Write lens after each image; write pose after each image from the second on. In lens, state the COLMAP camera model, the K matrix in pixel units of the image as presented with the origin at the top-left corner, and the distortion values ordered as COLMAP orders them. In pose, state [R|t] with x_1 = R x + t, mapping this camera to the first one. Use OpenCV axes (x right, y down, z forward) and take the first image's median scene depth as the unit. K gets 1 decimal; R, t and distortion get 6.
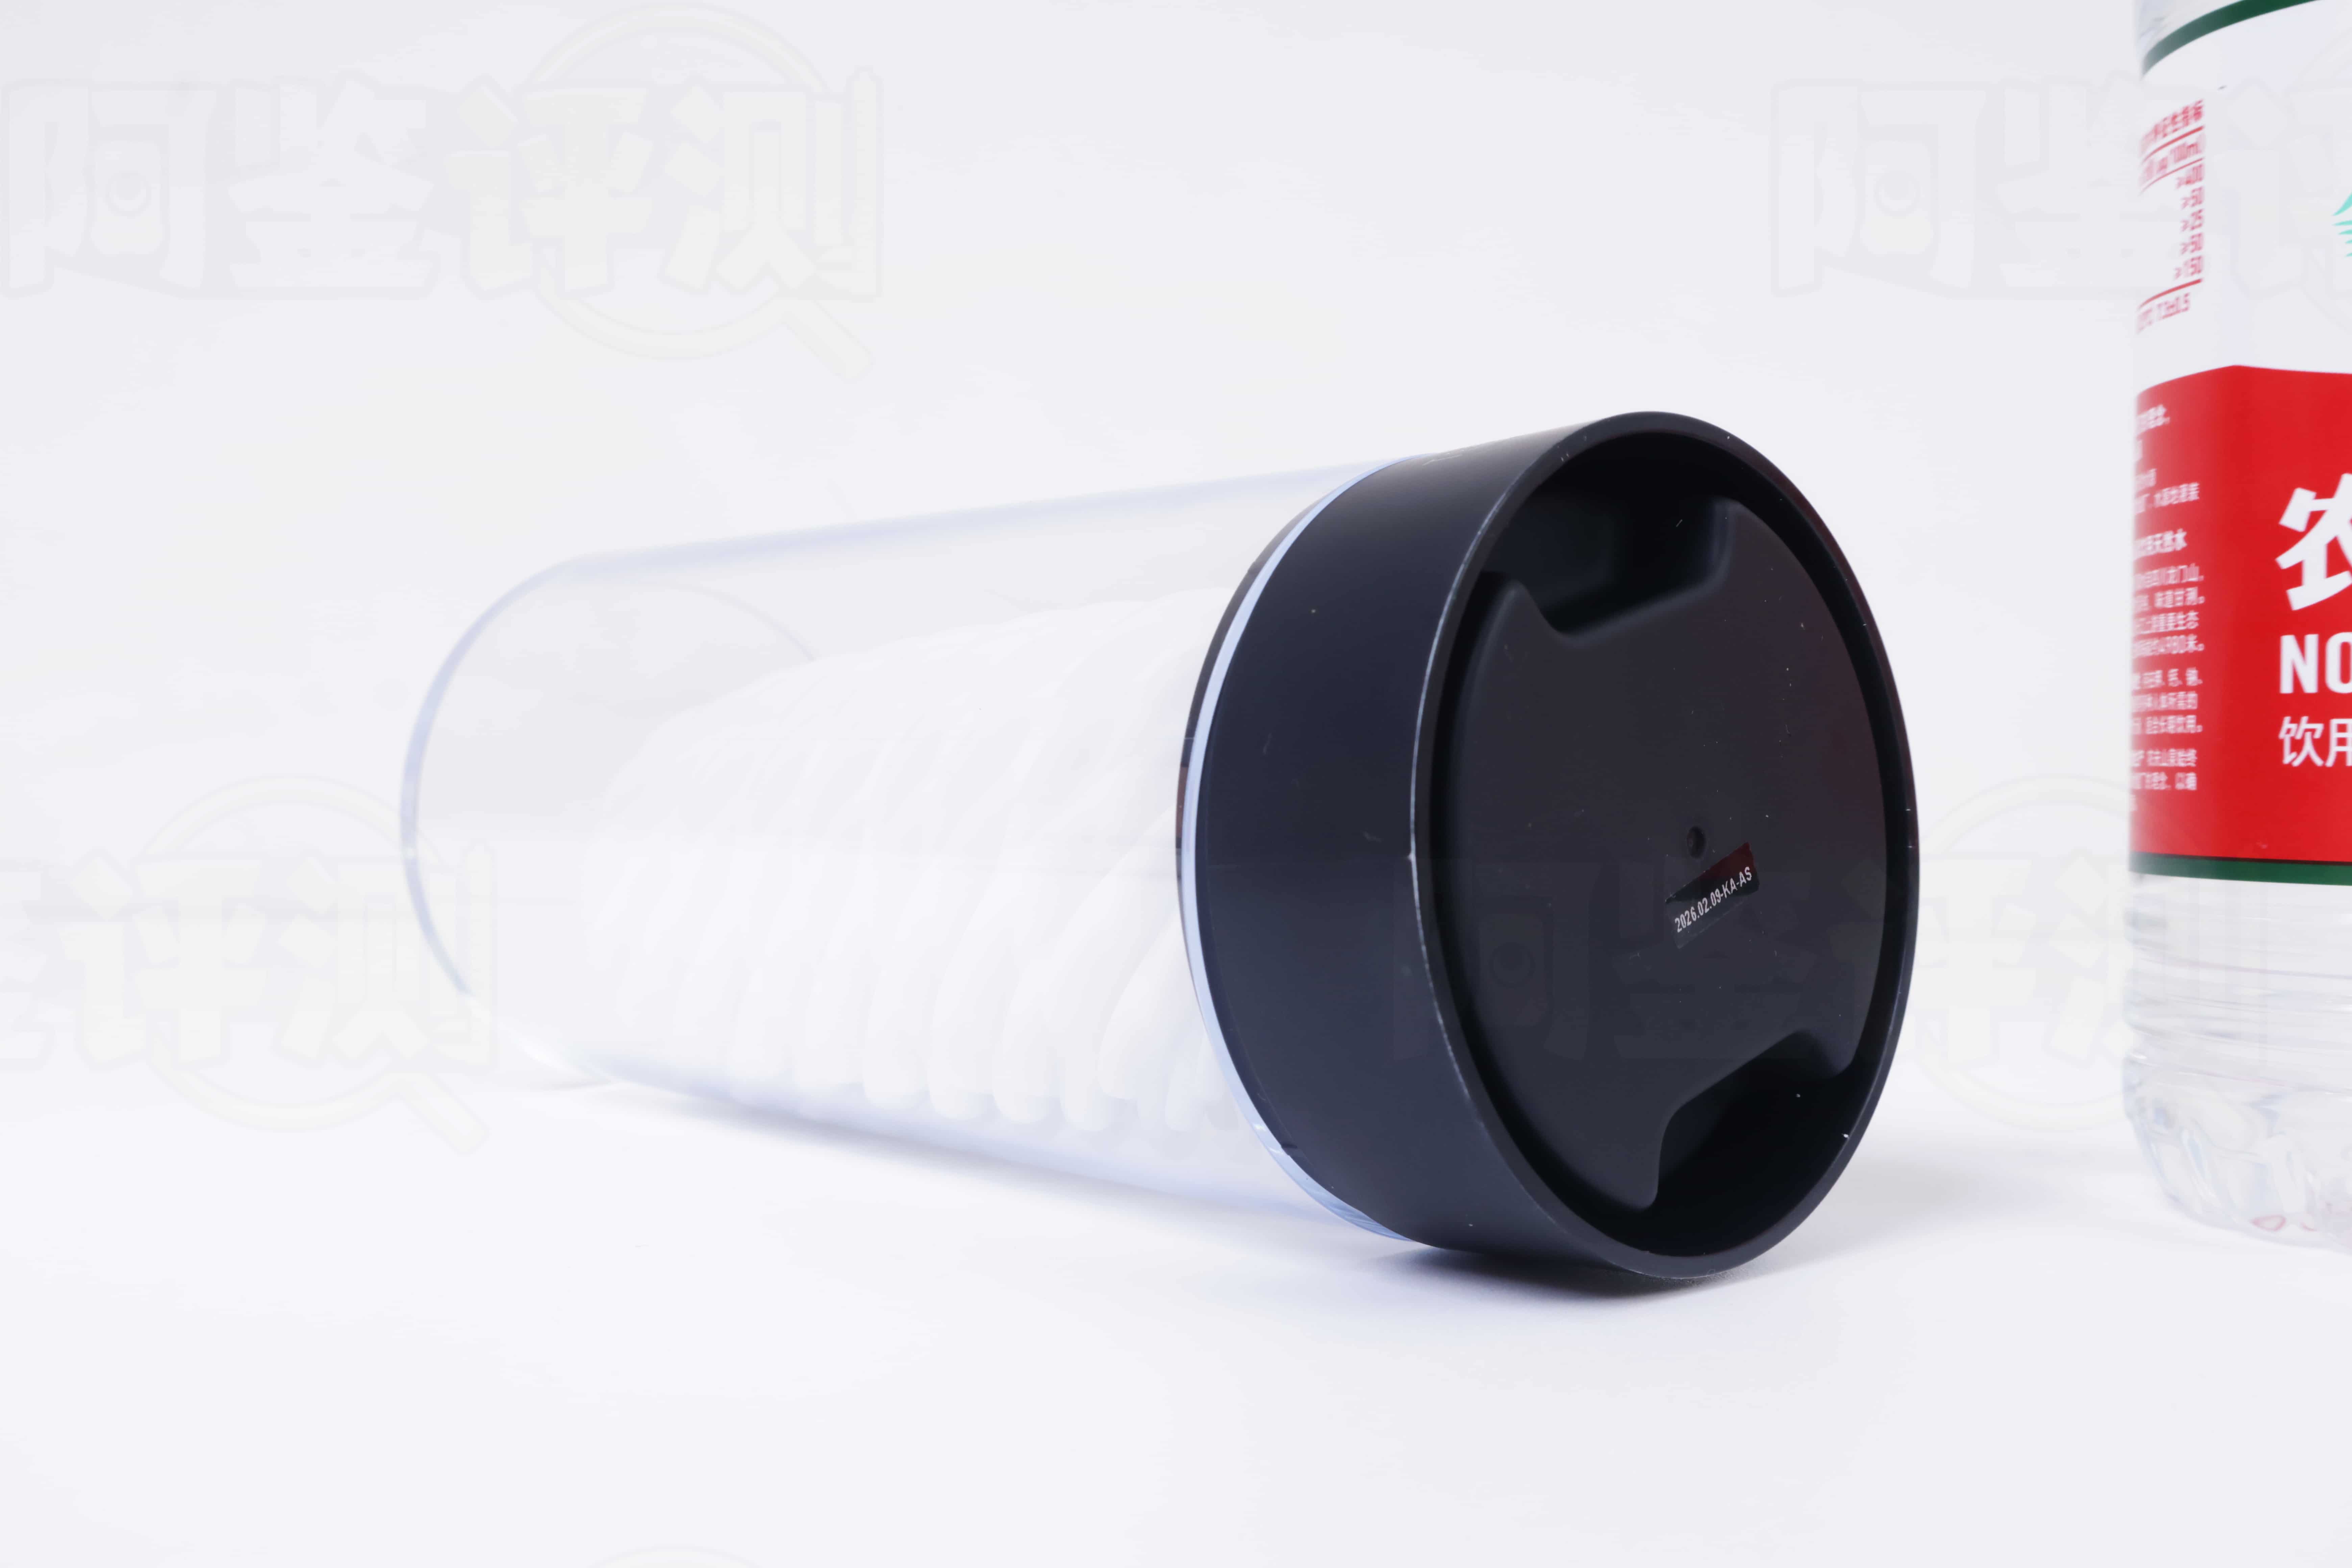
lens RADIAL K [[2495.4, 0, 1176.0], [0, 2495.4, 784.0], [0, 0, 1]] dist [0.003647, 0.012237]
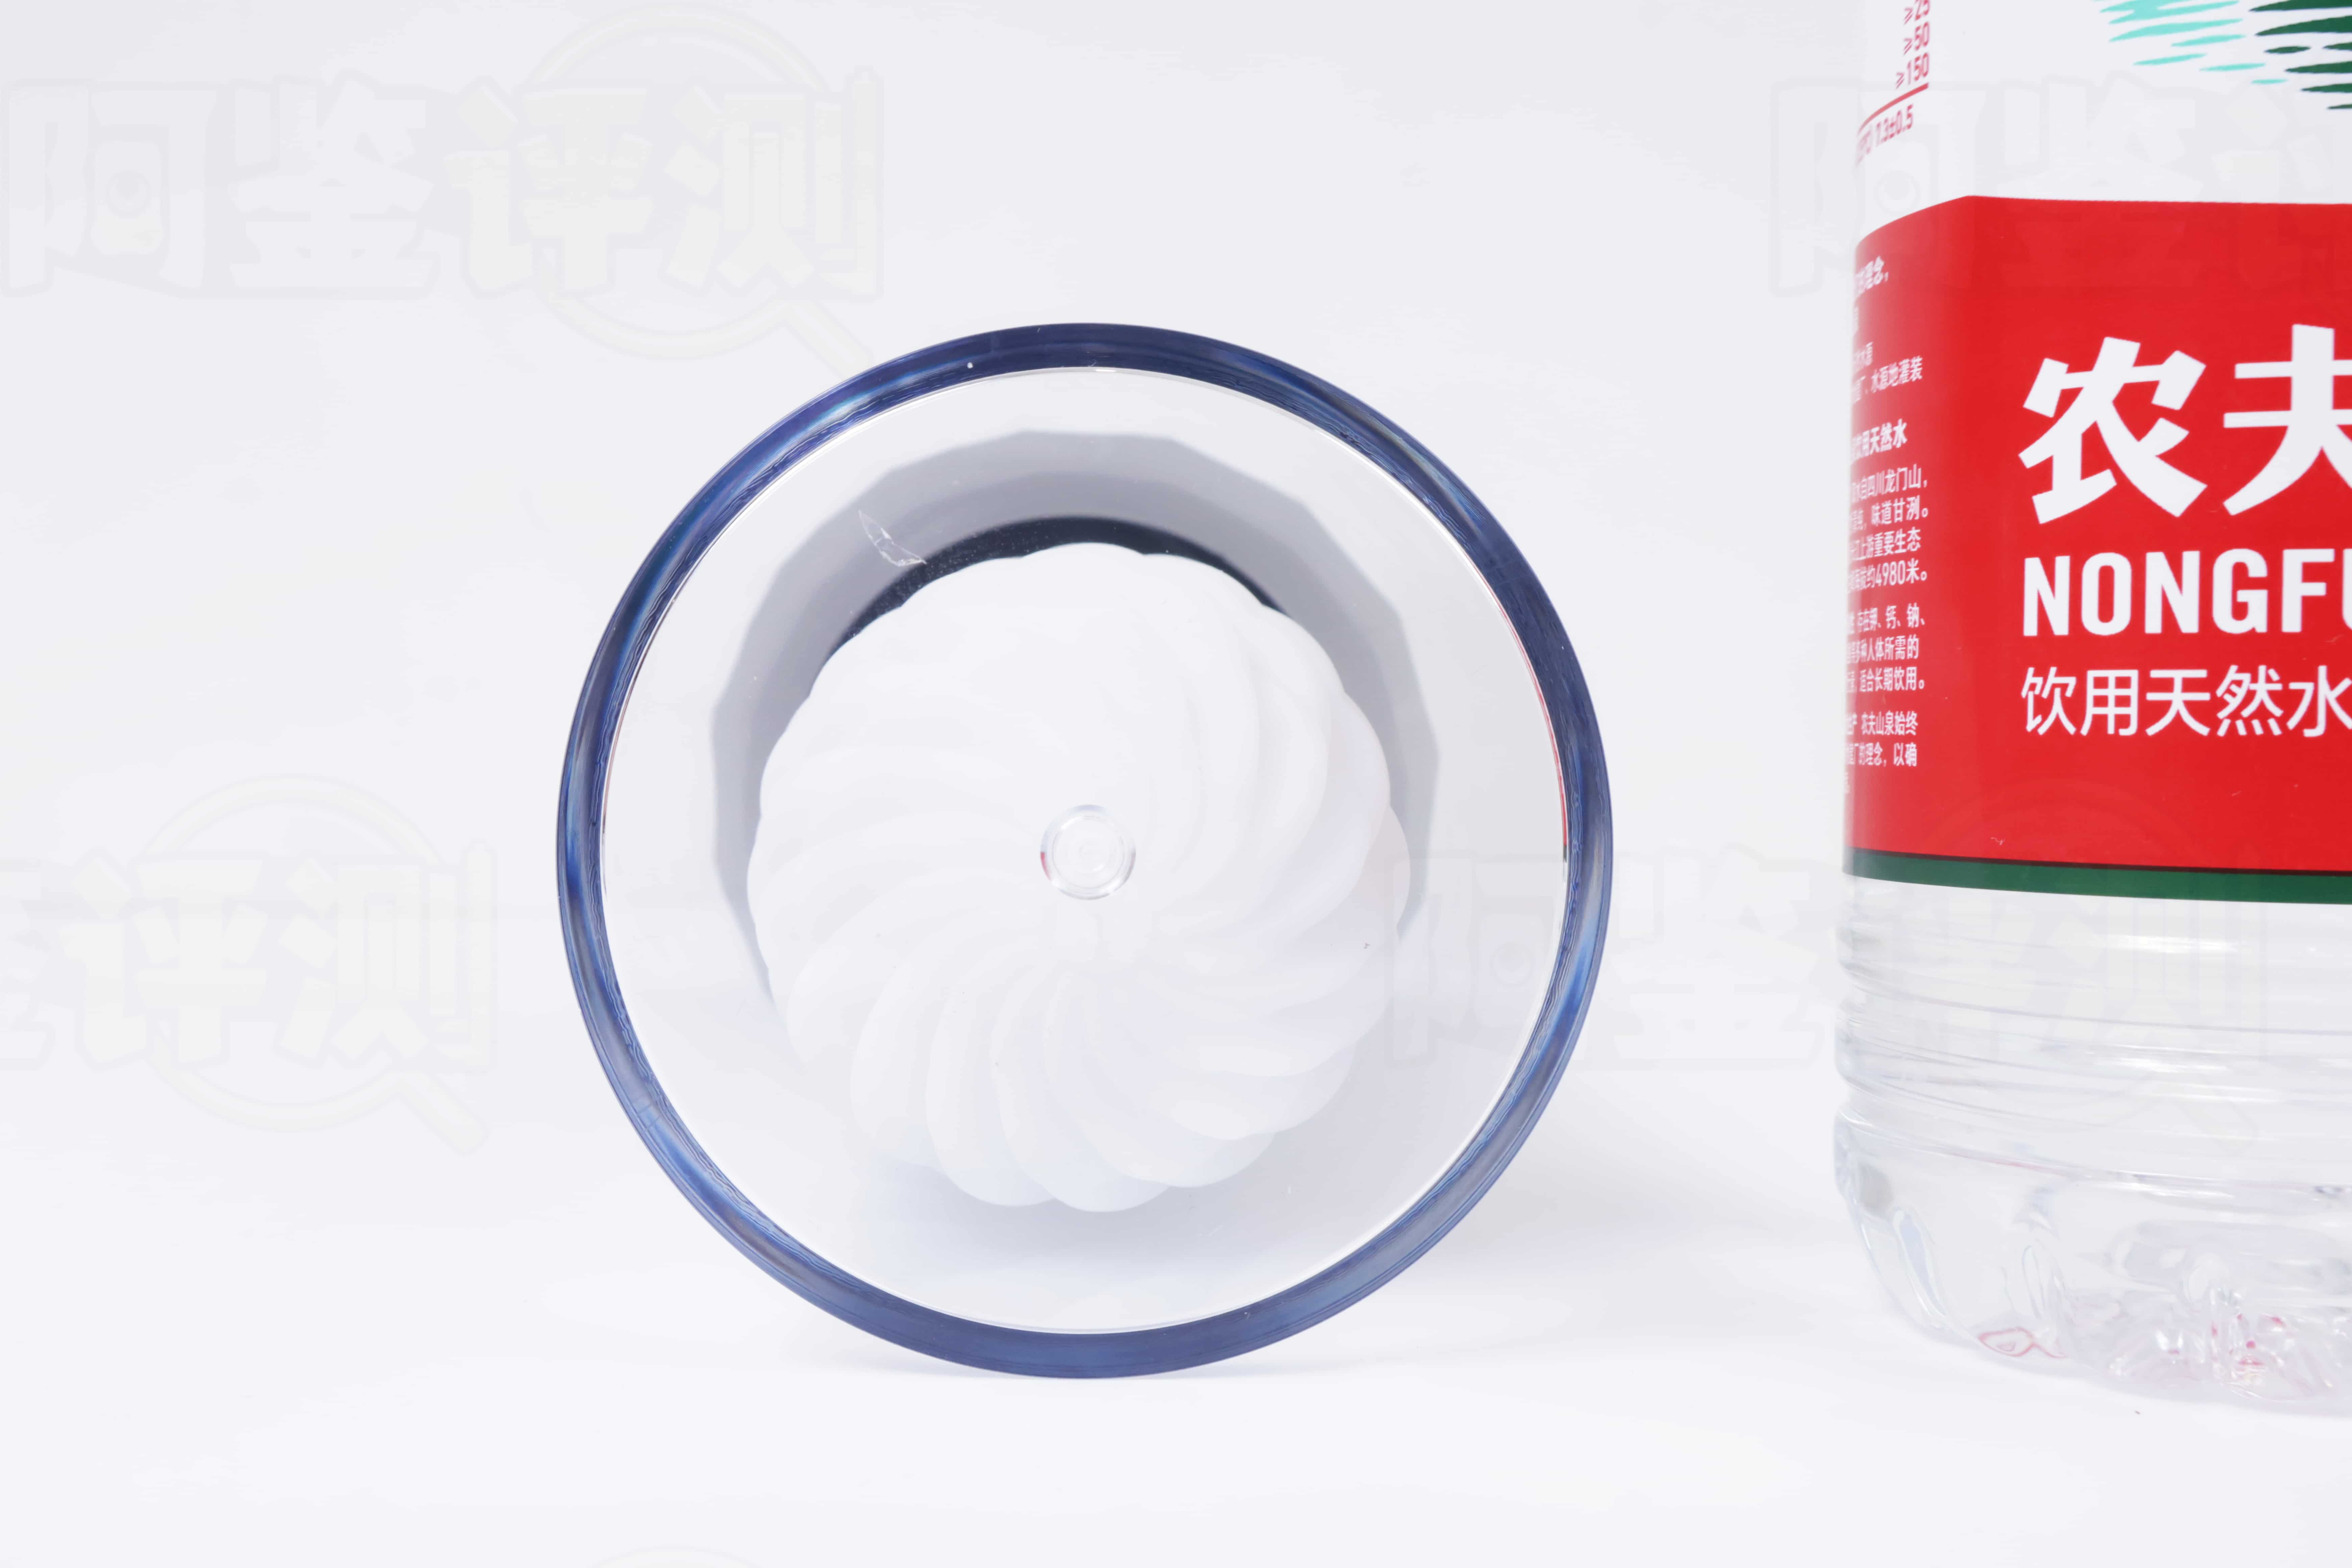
lens RADIAL K [[2479.6, 0, 1176.0], [0, 2479.6, 784.0], [0, 0, 1]] dist [0.005123, -0.010829]
pose [[0.998929, 0.001339, 0.046251, 0.149735], [-0.001850, 0.999938, 0.010996, -0.000016], [-0.046233, -0.011069, 0.998869, 0.262648]]
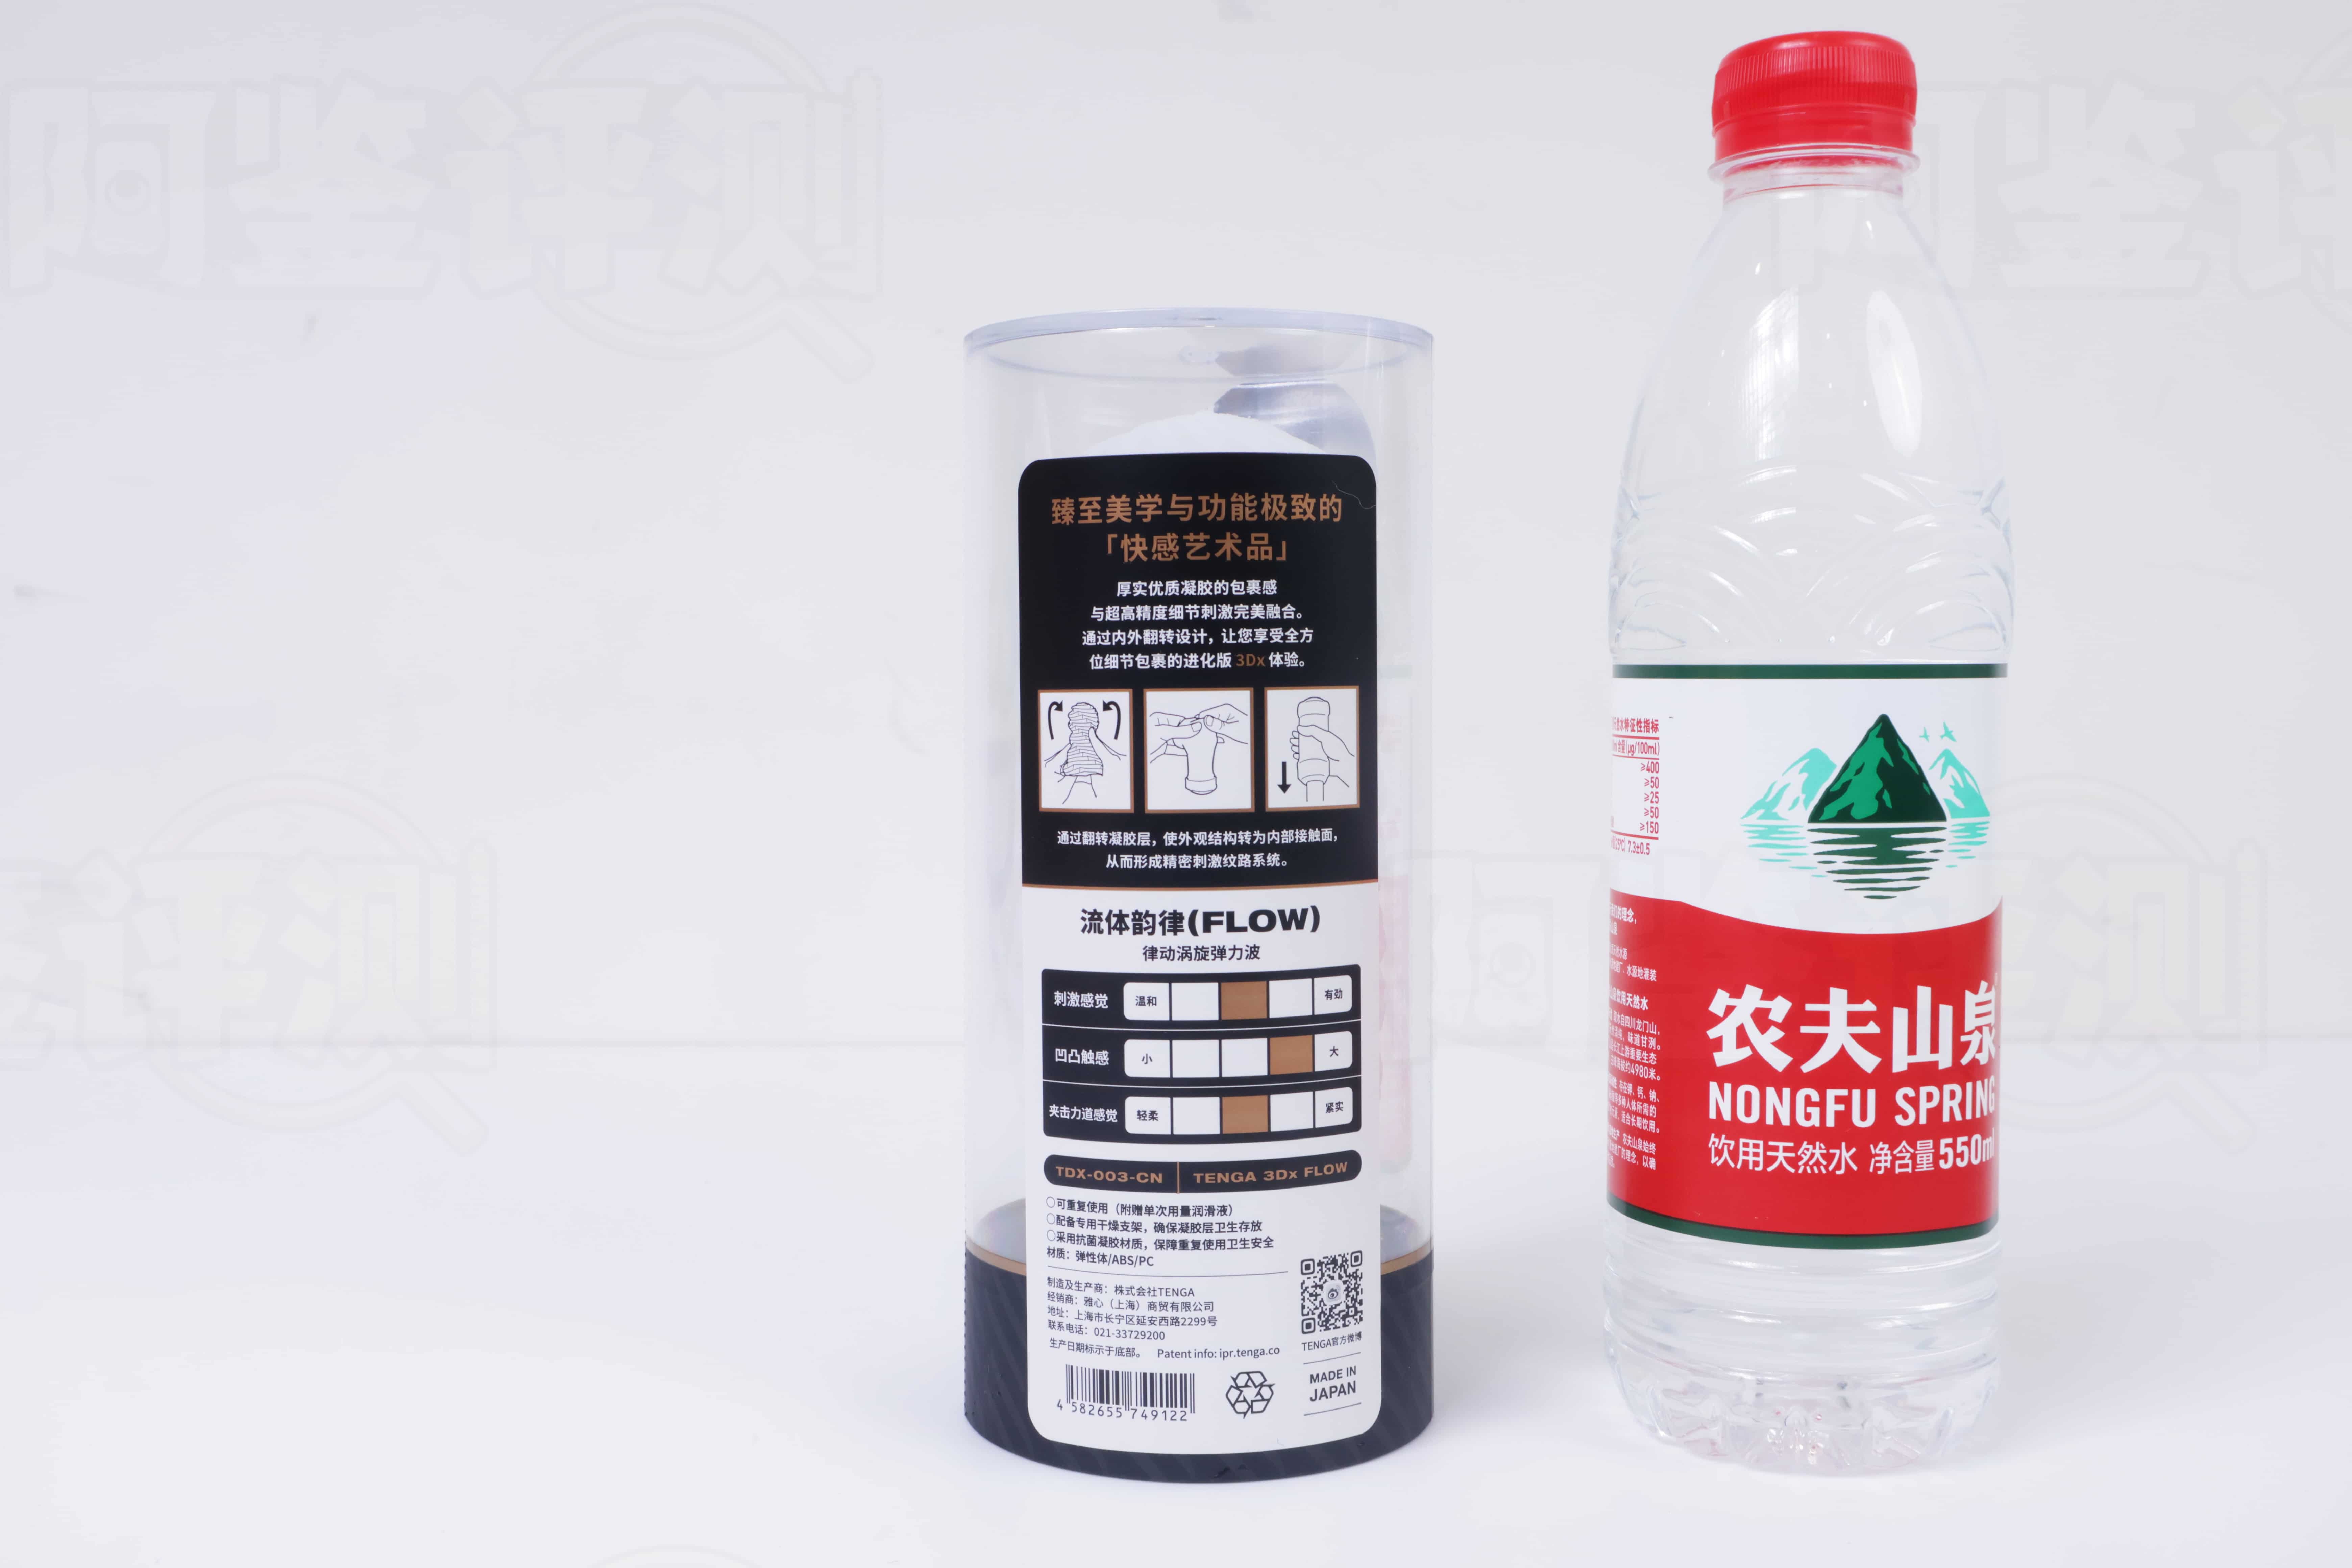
lens RADIAL K [[2495.4, 0, 1176.0], [0, 2495.4, 784.0], [0, 0, 1]] dist [0.003647, 0.012237]
pose [[0.968238, -0.025121, 0.248764, -0.250940], [0.012493, 0.998558, 0.052211, -0.315234], [-0.249717, -0.047444, 0.967156, -0.396294]]
